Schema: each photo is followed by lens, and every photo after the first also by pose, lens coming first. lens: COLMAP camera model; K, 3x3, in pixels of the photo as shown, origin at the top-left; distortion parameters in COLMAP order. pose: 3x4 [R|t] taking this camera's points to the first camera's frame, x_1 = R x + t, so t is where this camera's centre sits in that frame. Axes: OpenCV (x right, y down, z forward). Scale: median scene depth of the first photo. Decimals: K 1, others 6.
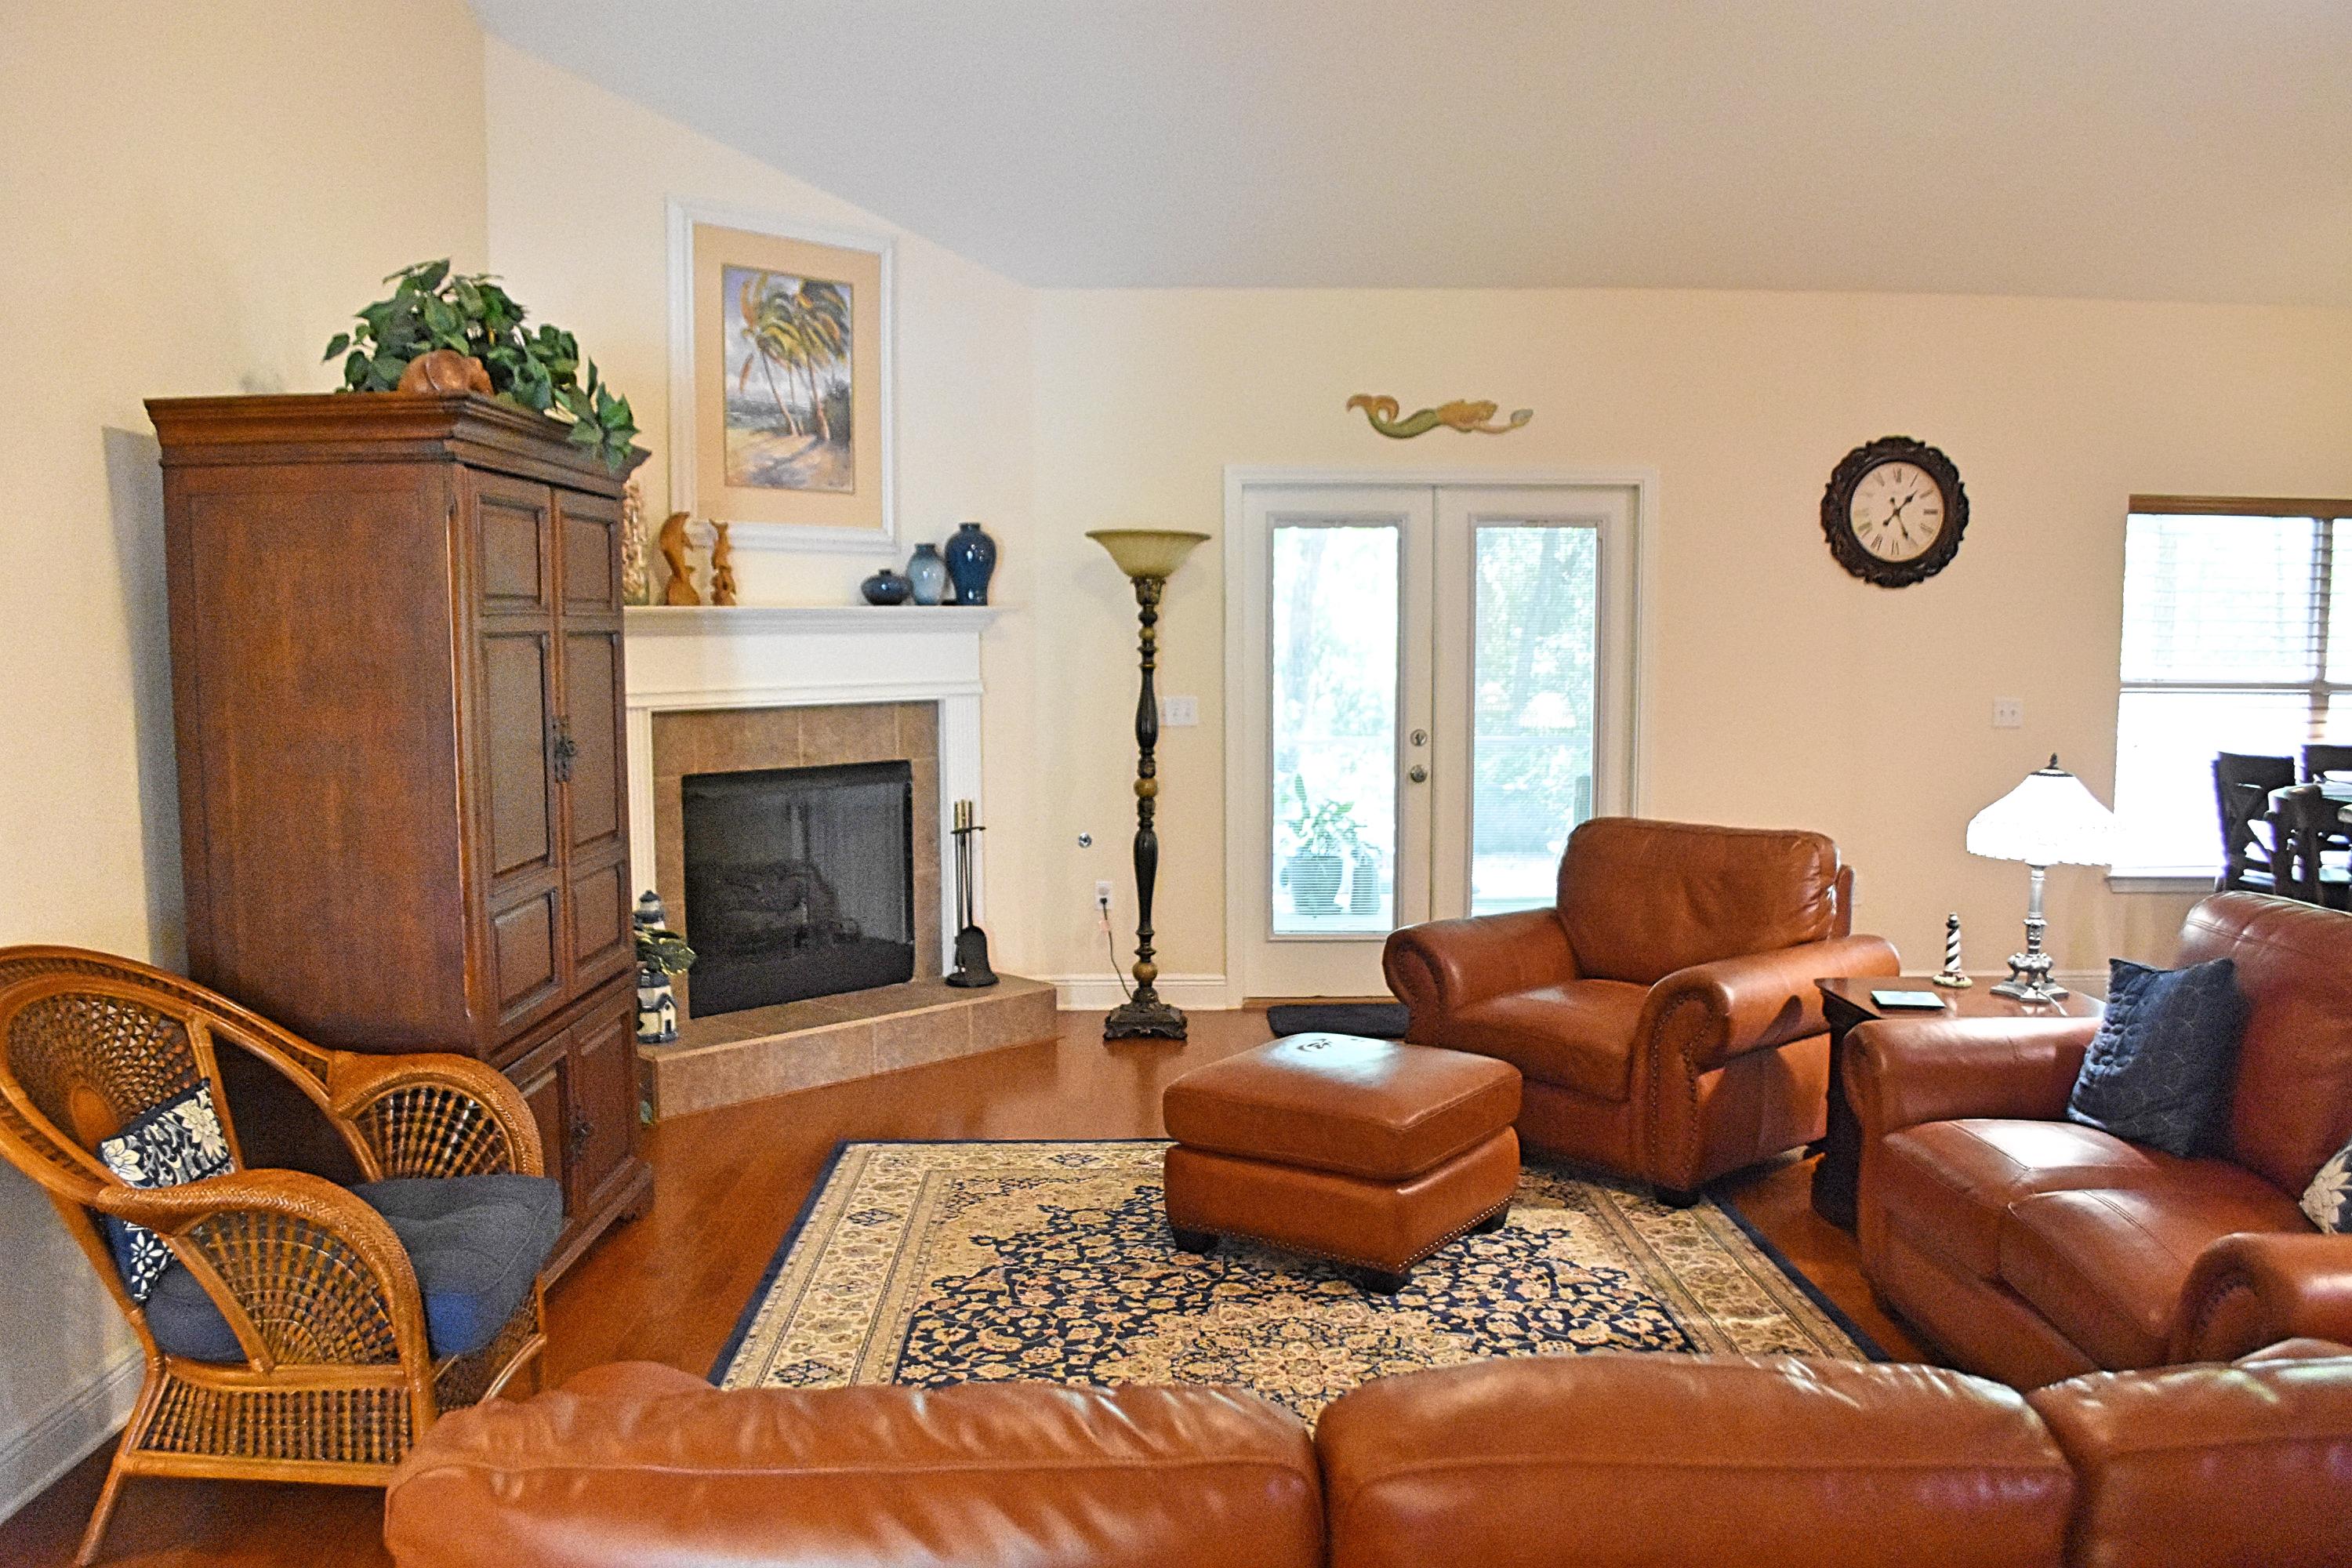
lens RADIAL K [[1865.2, 0, 1168.7], [0, 1865.2, 817.9], [0, 0, 1]] dist [-0.076718, -0.004025]
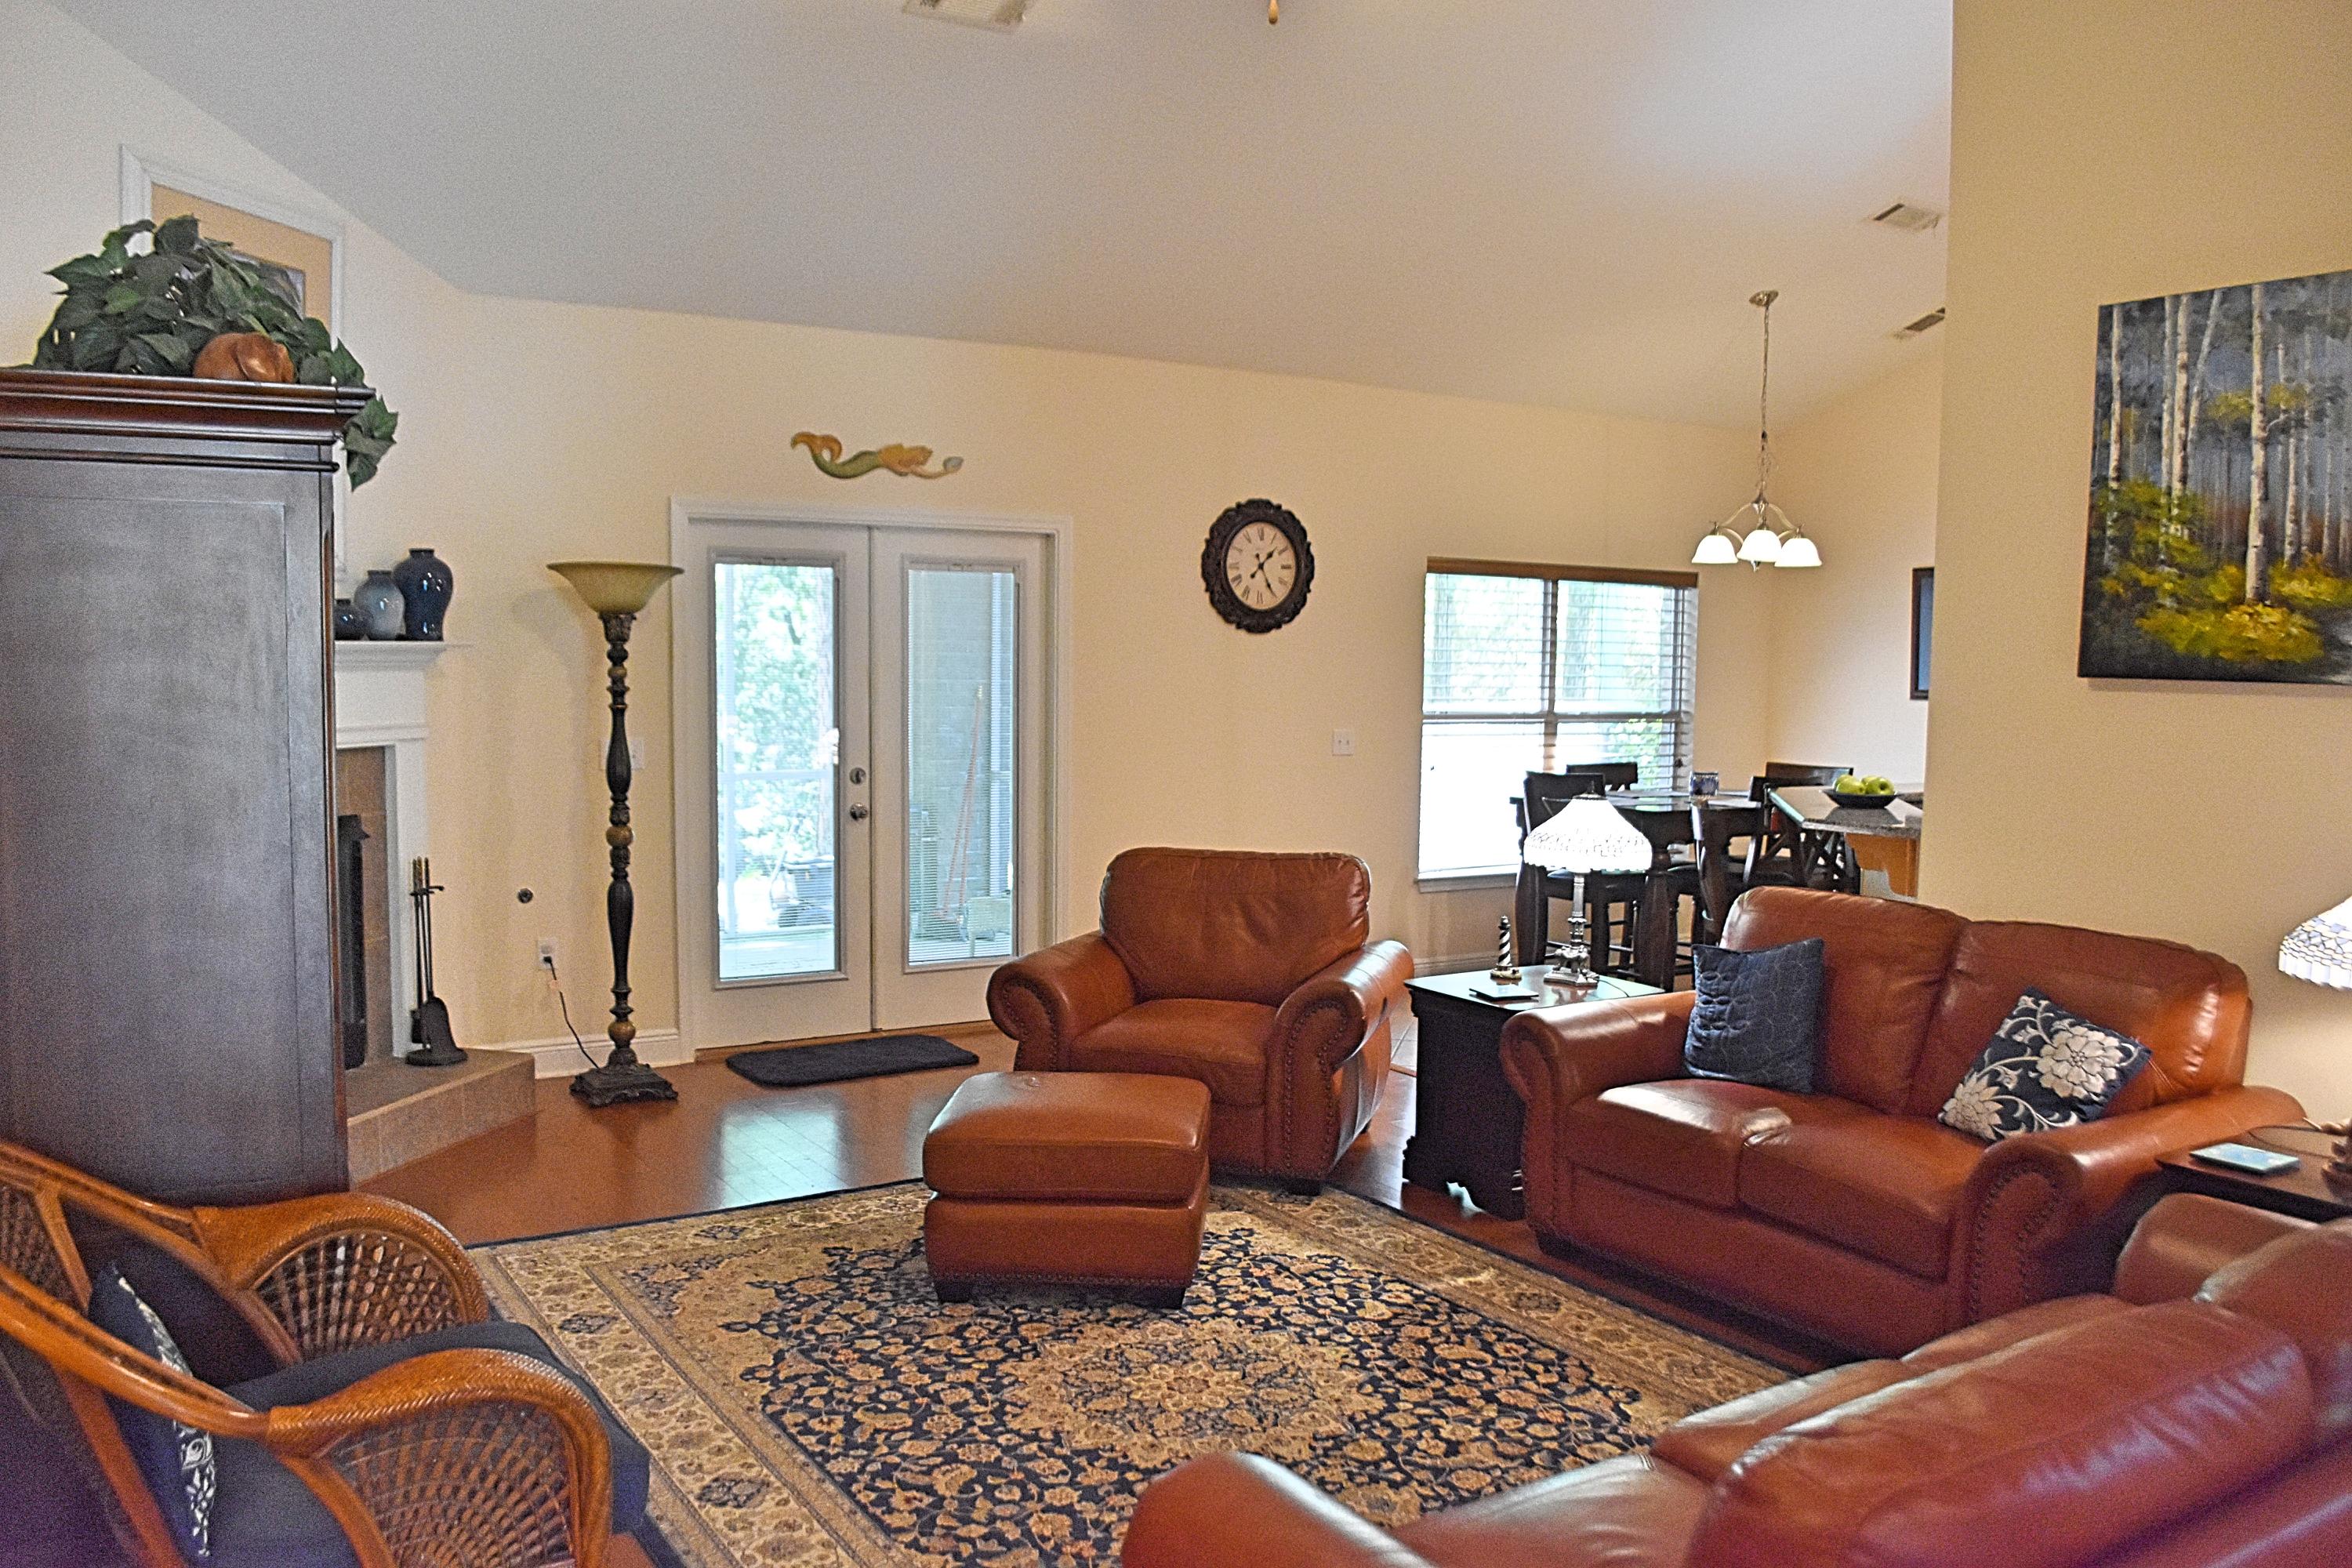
lens RADIAL K [[1865.2, 0, 1168.7], [0, 1865.2, 817.9], [0, 0, 1]] dist [-0.076718, -0.004025]
pose [[0.856260, -0.032824, 0.515501, -0.284652], [0.040049, 0.999193, -0.002900, -0.012773], [-0.514990, 0.023129, 0.856884, 0.062269]]
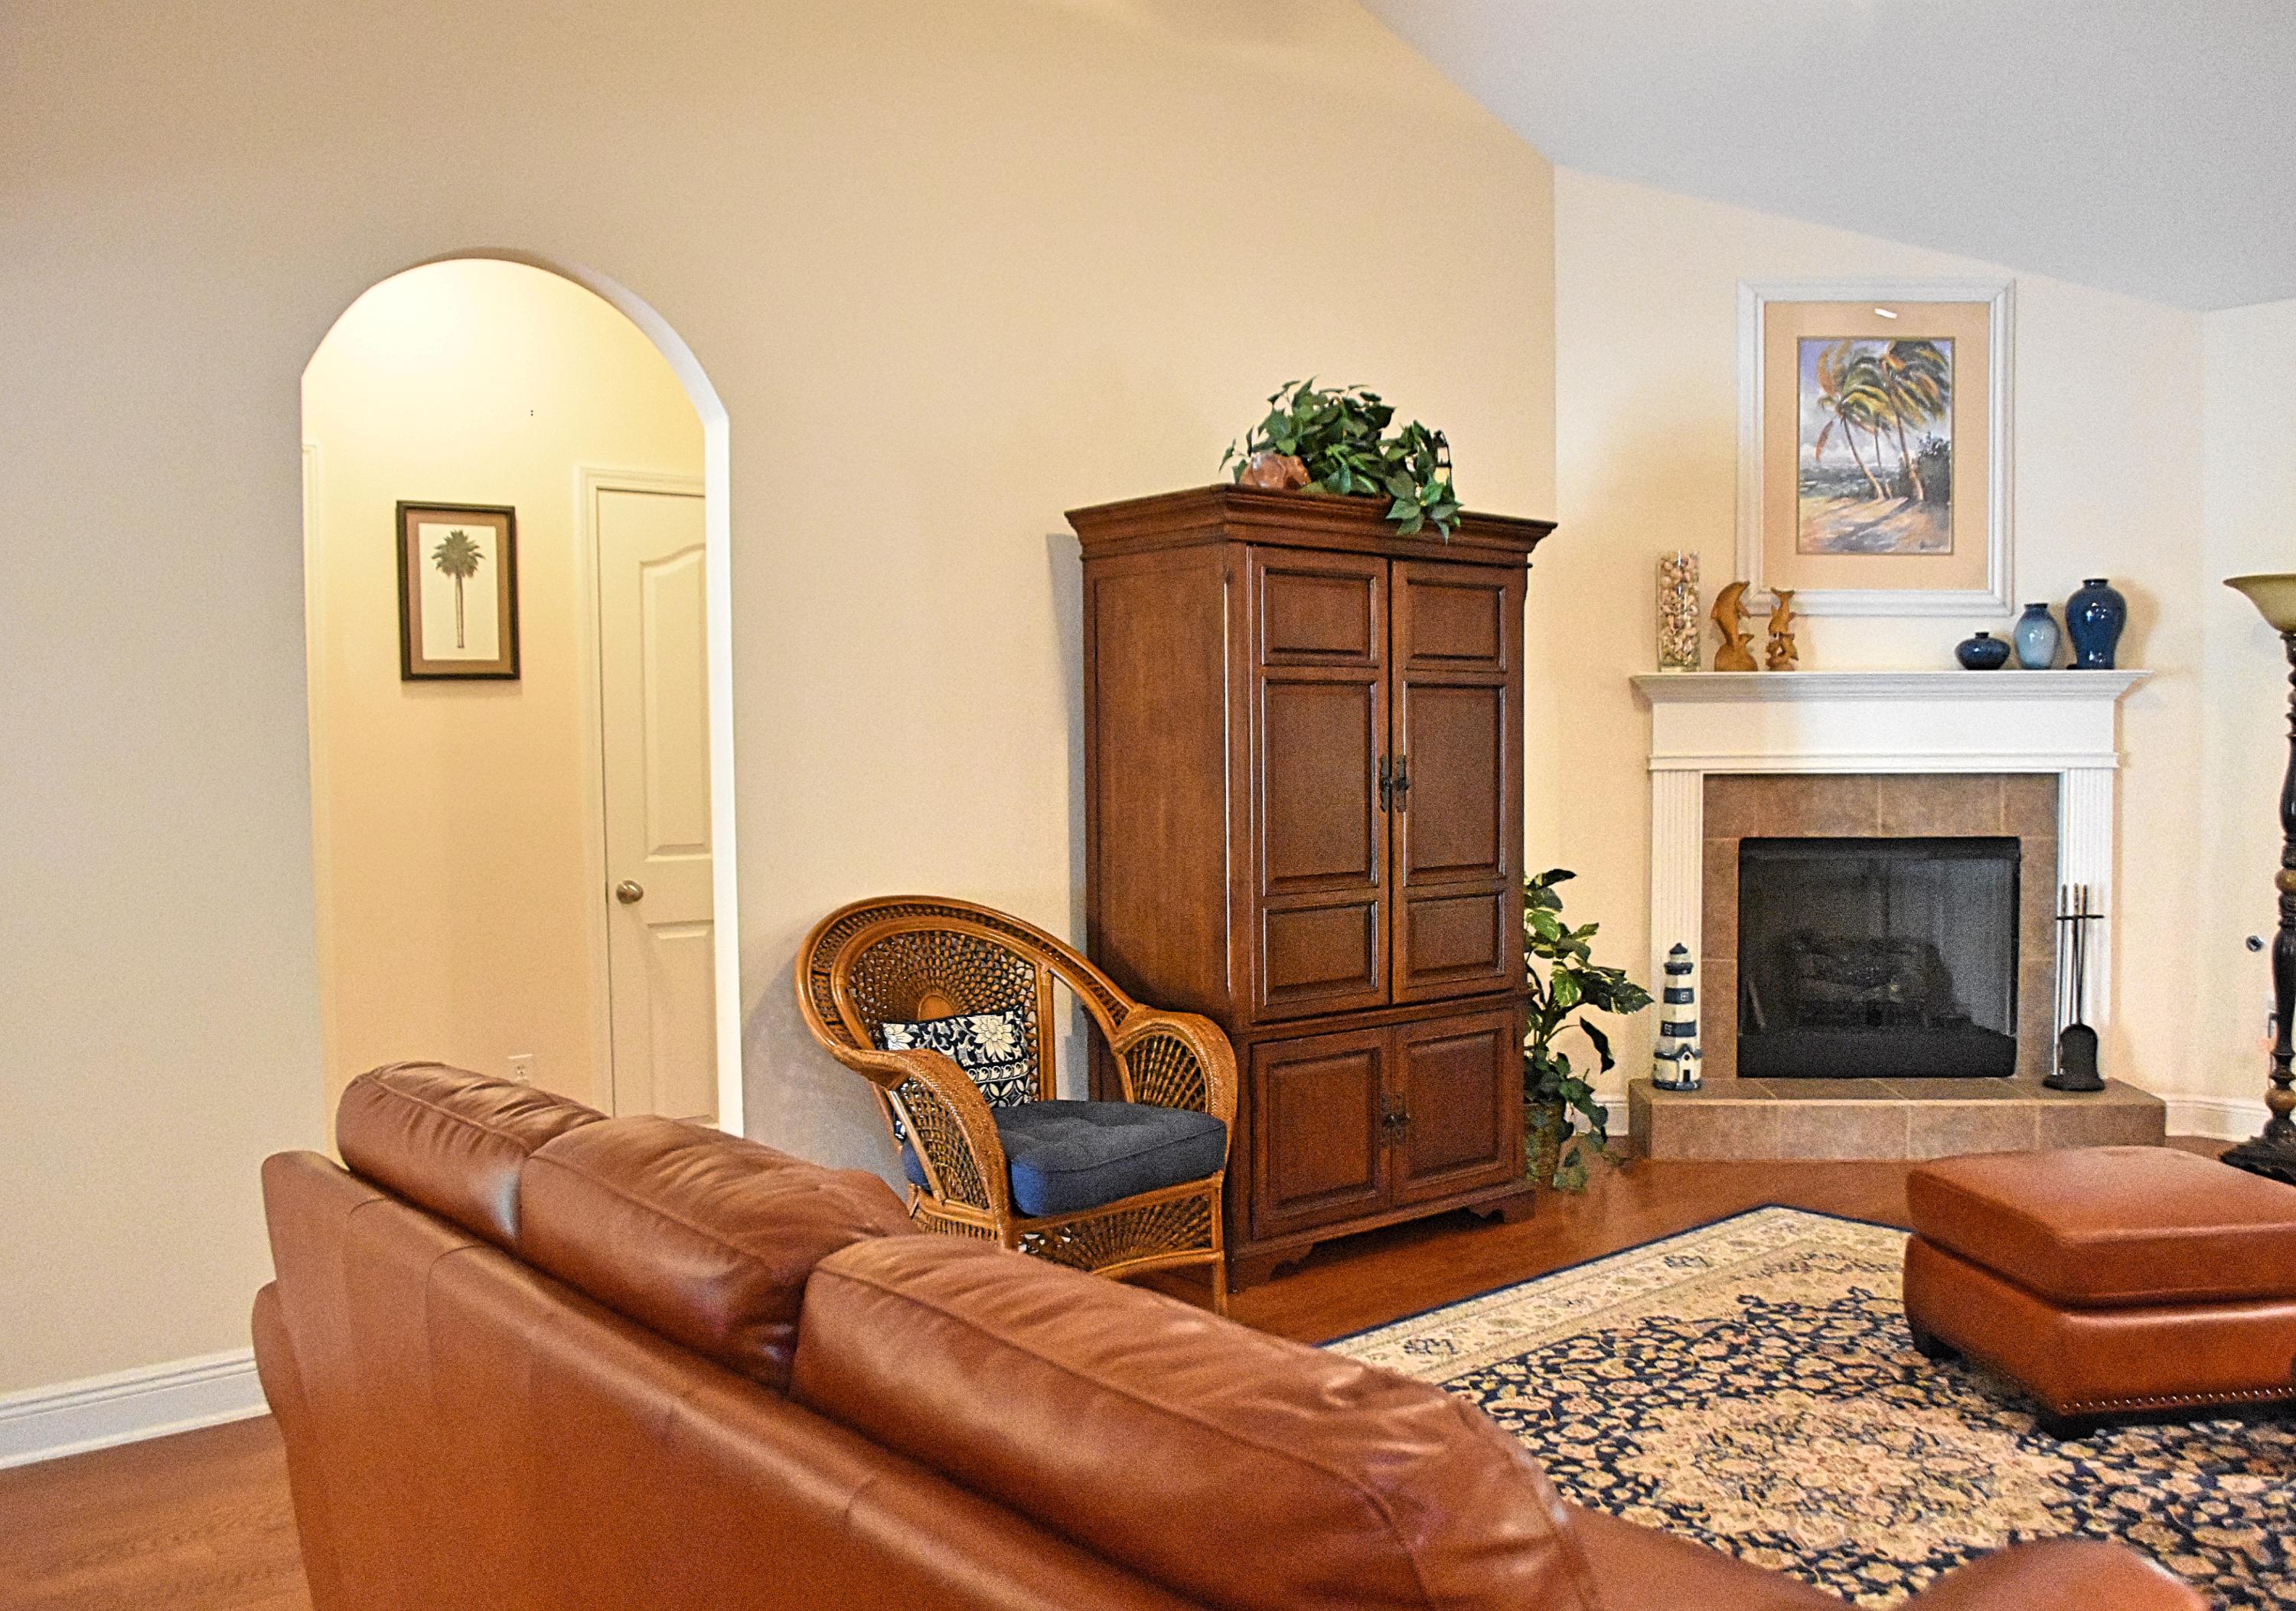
lens RADIAL K [[1923.8, 0, 1196.0], [0, 1923.8, 833.8], [0, 0, 1]] dist [-0.073128, -0.000325]
pose [[0.649542, 0.032574, -0.759628, 0.342348], [-0.074806, 0.996972, -0.021213, 0.019709], [0.756637, 0.070603, 0.650012, 0.084248]]
